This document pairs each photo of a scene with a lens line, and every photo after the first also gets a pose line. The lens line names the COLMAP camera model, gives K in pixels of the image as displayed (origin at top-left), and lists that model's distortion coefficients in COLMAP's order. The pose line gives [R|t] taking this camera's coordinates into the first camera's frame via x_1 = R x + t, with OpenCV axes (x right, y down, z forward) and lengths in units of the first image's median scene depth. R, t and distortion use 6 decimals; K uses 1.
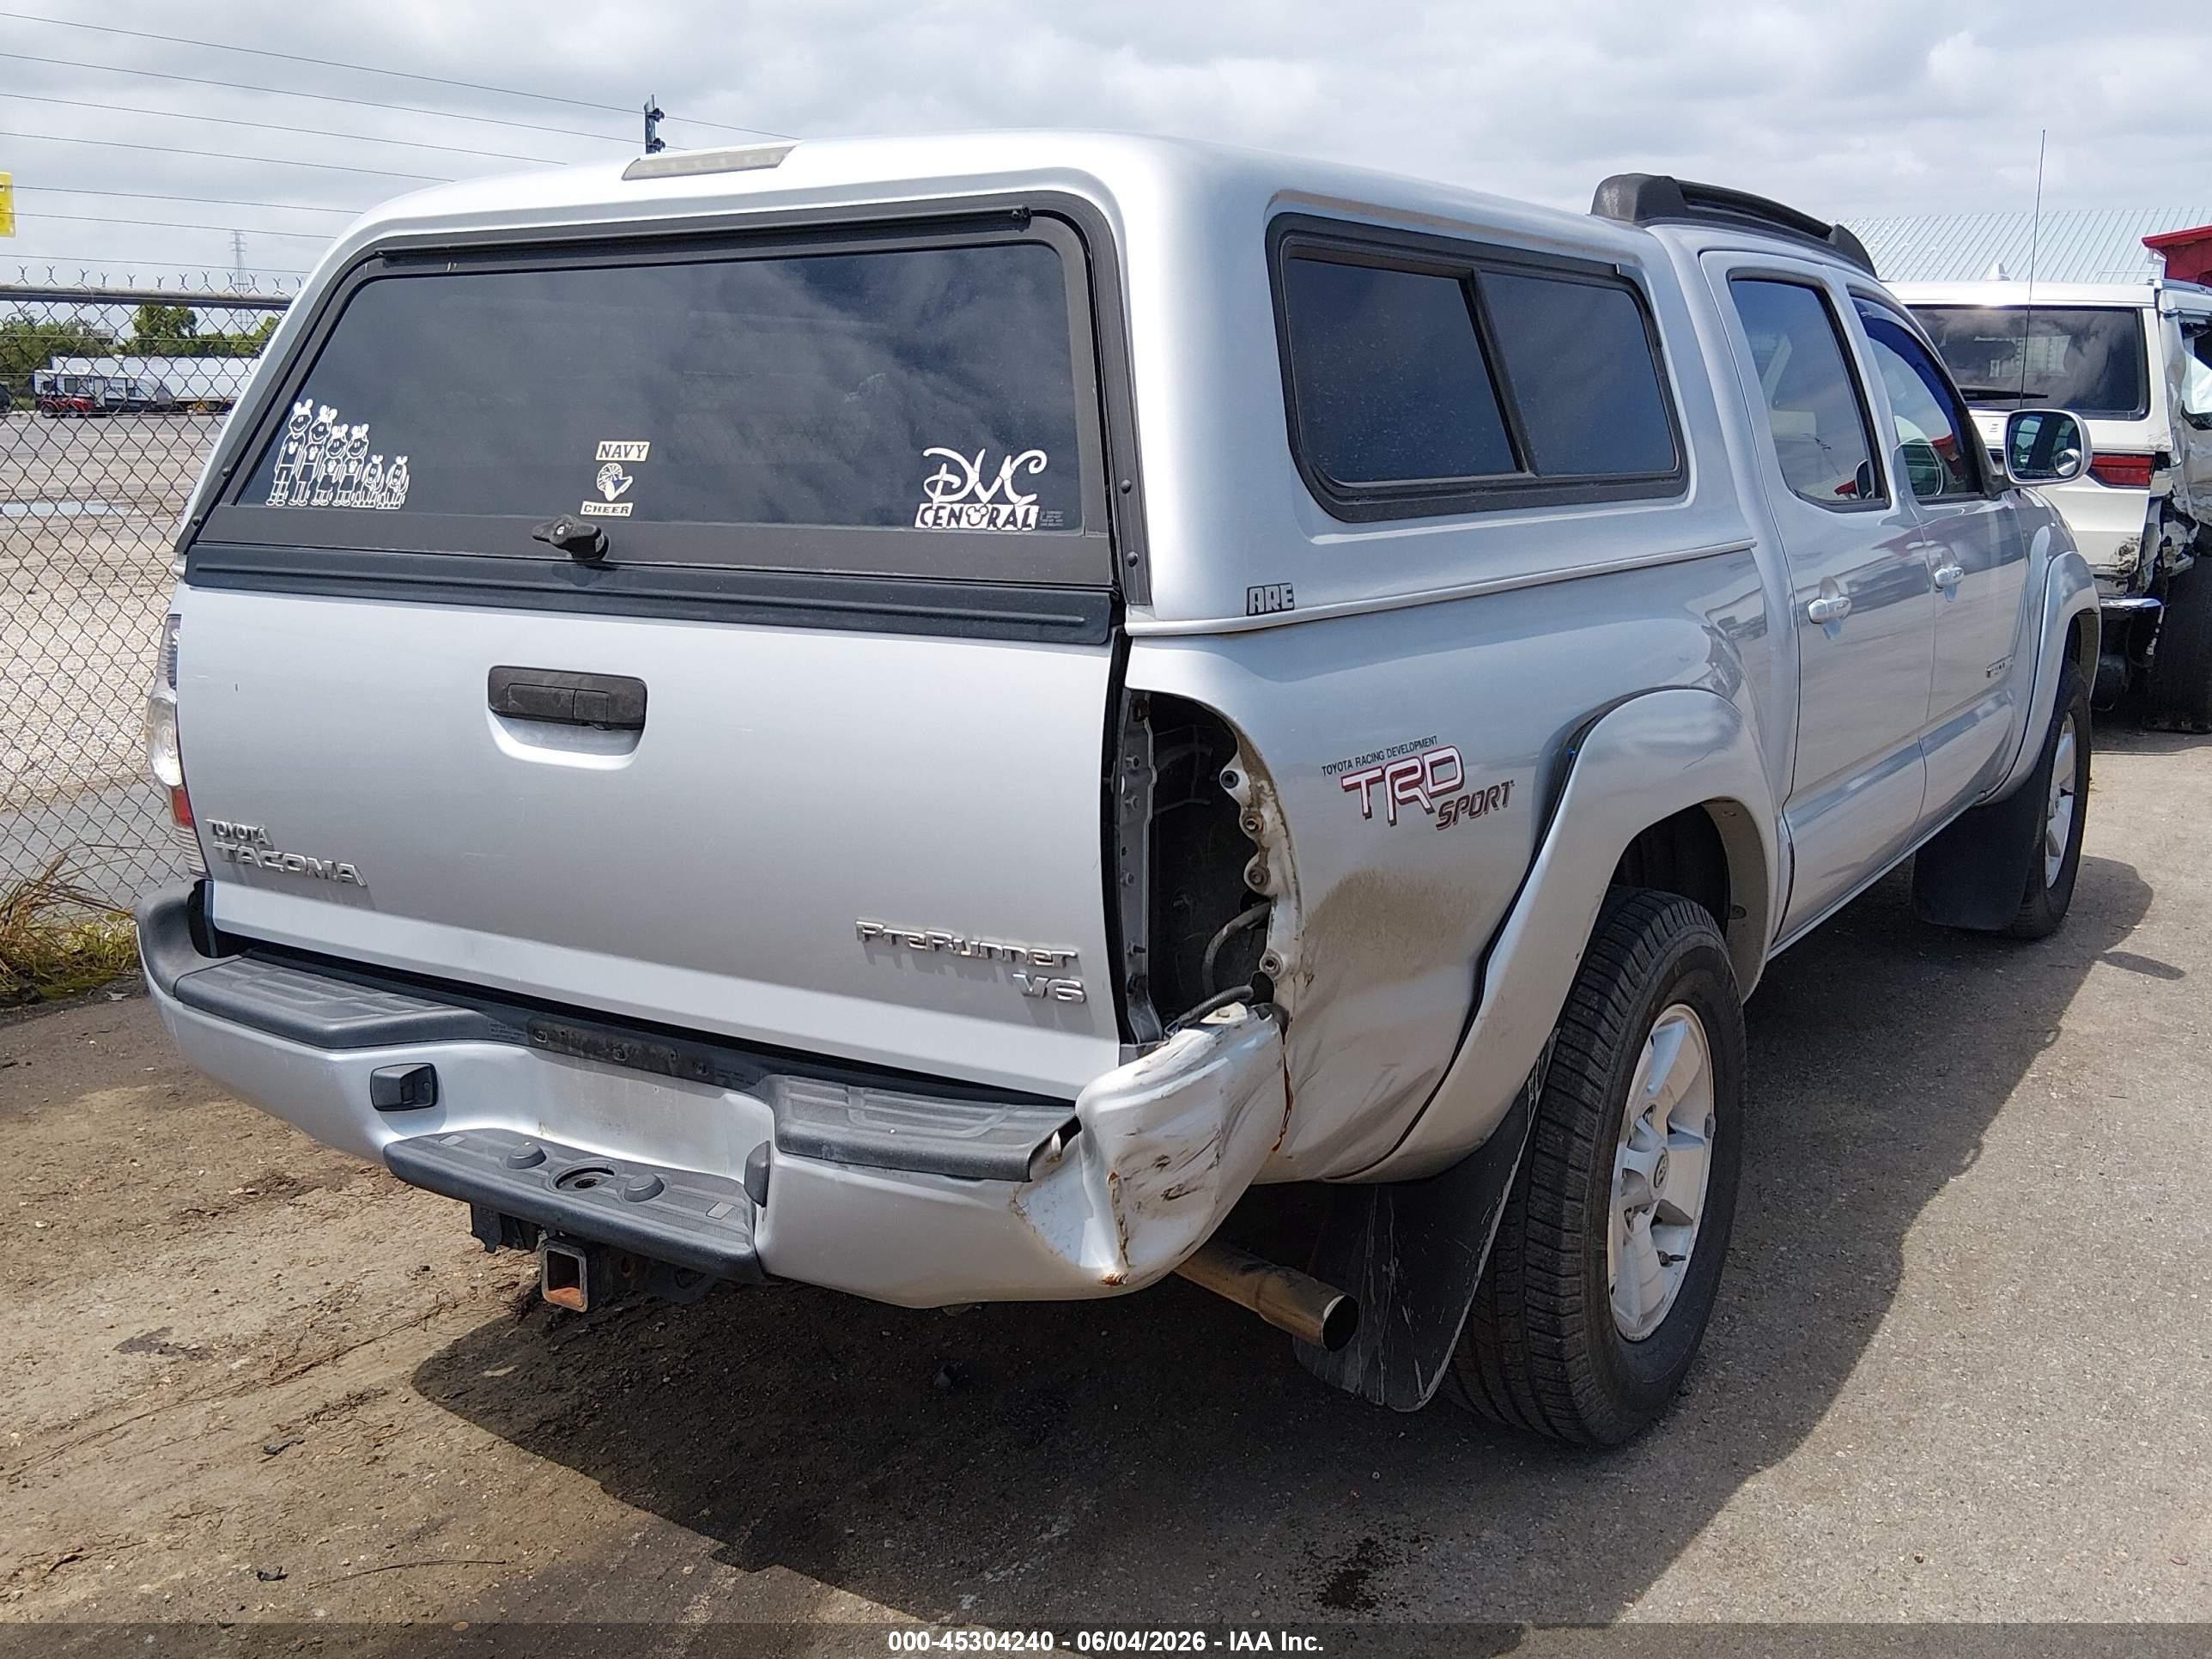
lens RADIAL K [[2055.7, 0, 1114.0], [0, 2055.7, 844.8], [0, 0, 1]] dist [0.059337, 0.000000]
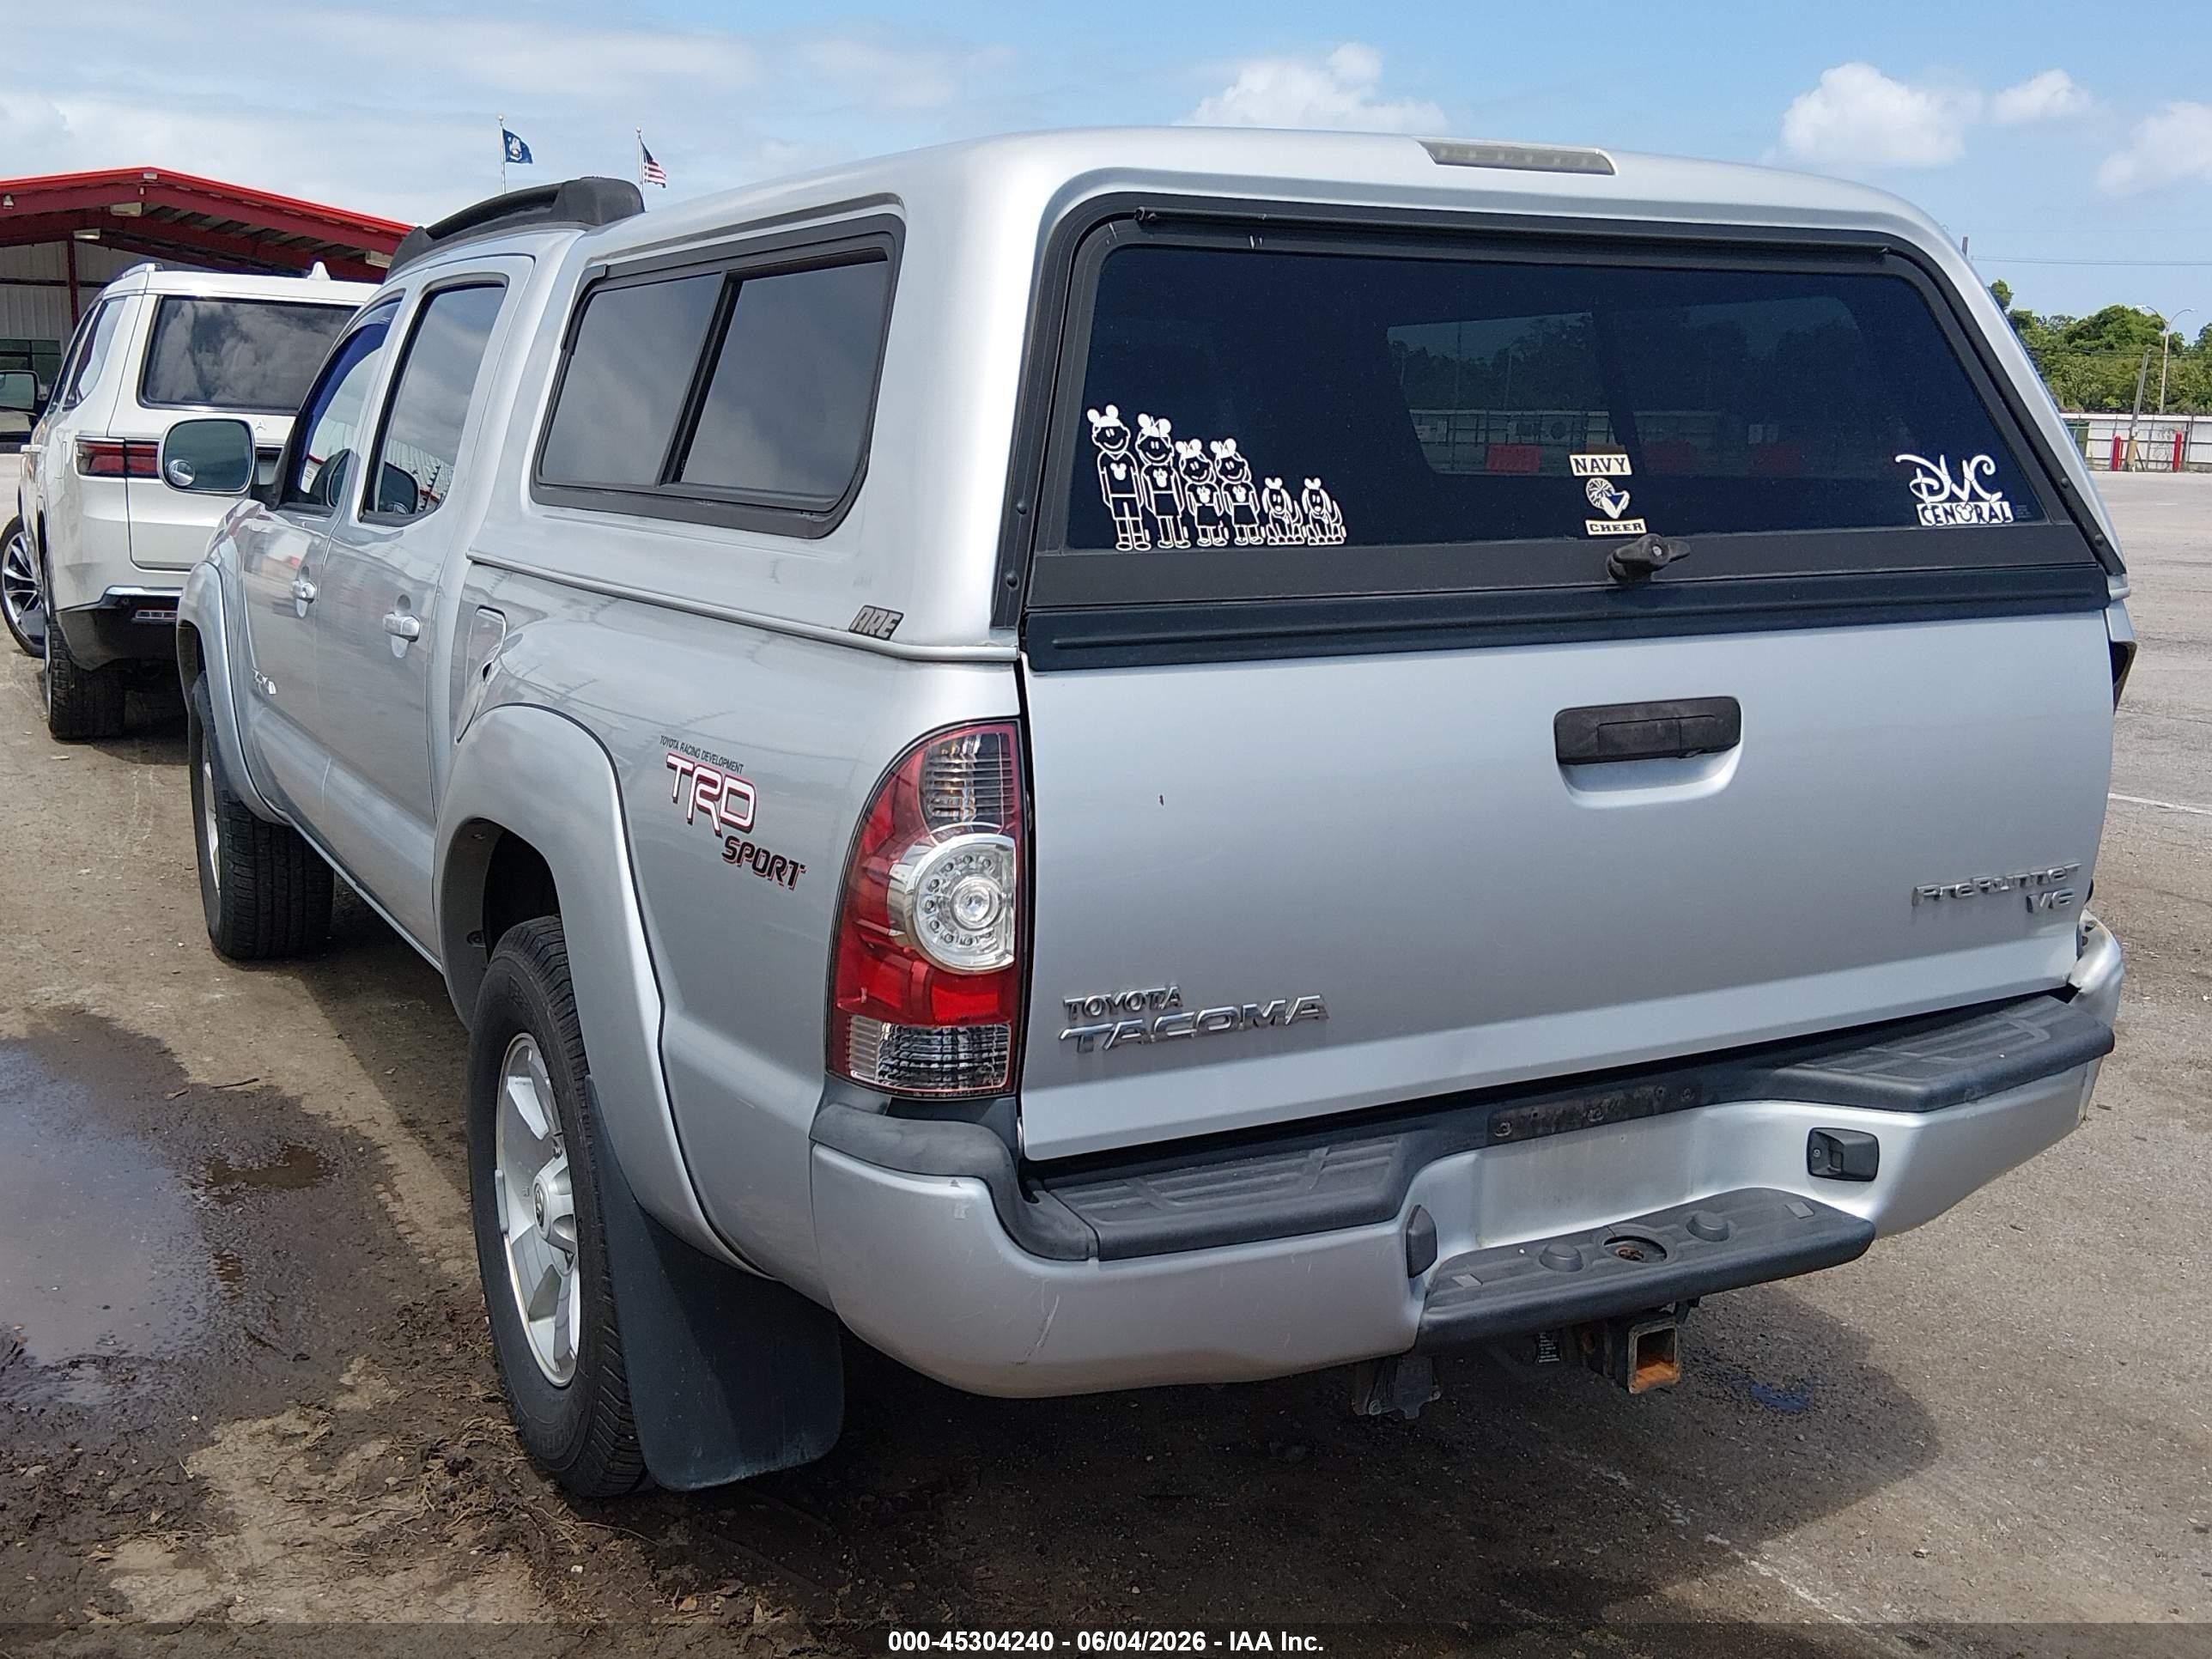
lens RADIAL K [[2267.5, 0, 1088.6], [0, 2267.5, 829.8], [0, 0, 1]] dist [0.015286, 0.000000]
pose [[0.492348, -0.156179, 0.856272, -1.156829], [0.168900, 0.982213, 0.082034, -0.139908], [-0.853854, 0.104235, 0.509969, 0.638717]]
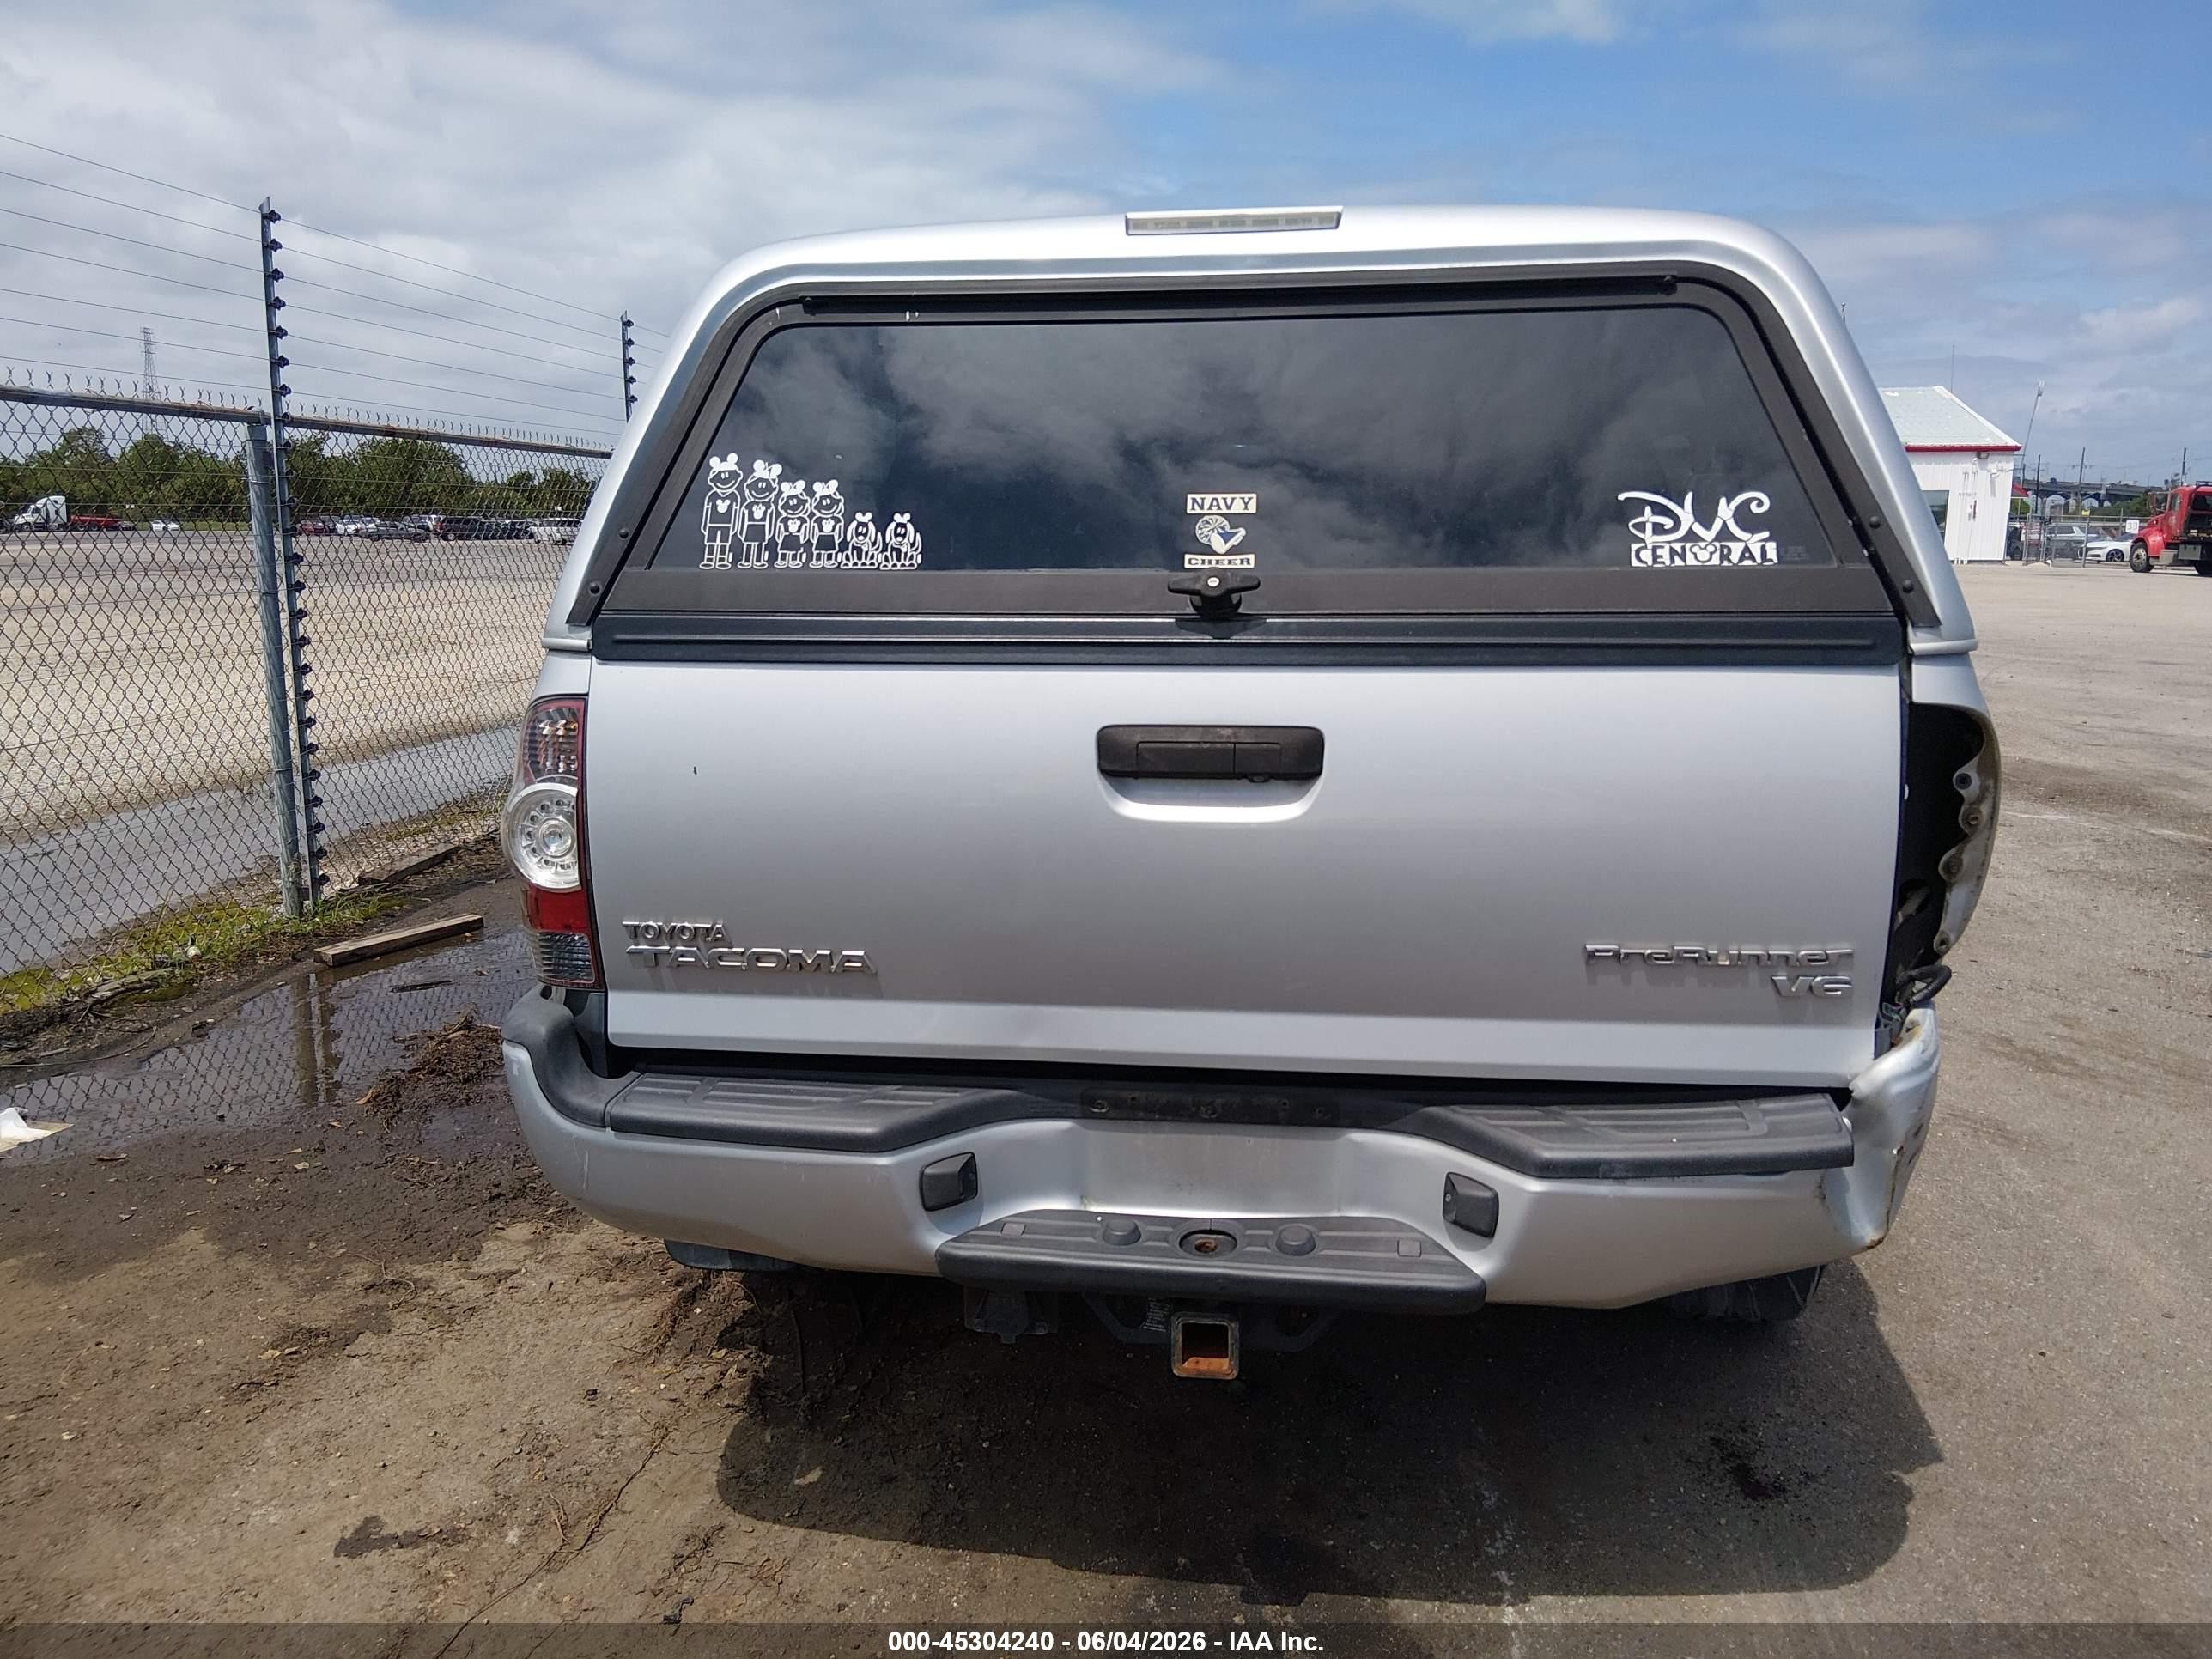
lens RADIAL K [[1648.9, 0, 1105.7], [0, 1648.9, 835.8], [0, 0, 1]] dist [0.080280, -0.116761]
pose [[0.901985, -0.074816, 0.425236, -0.588753], [0.087230, 0.996140, -0.009767, -0.026003], [-0.422864, 0.045904, 0.905030, 0.287200]]
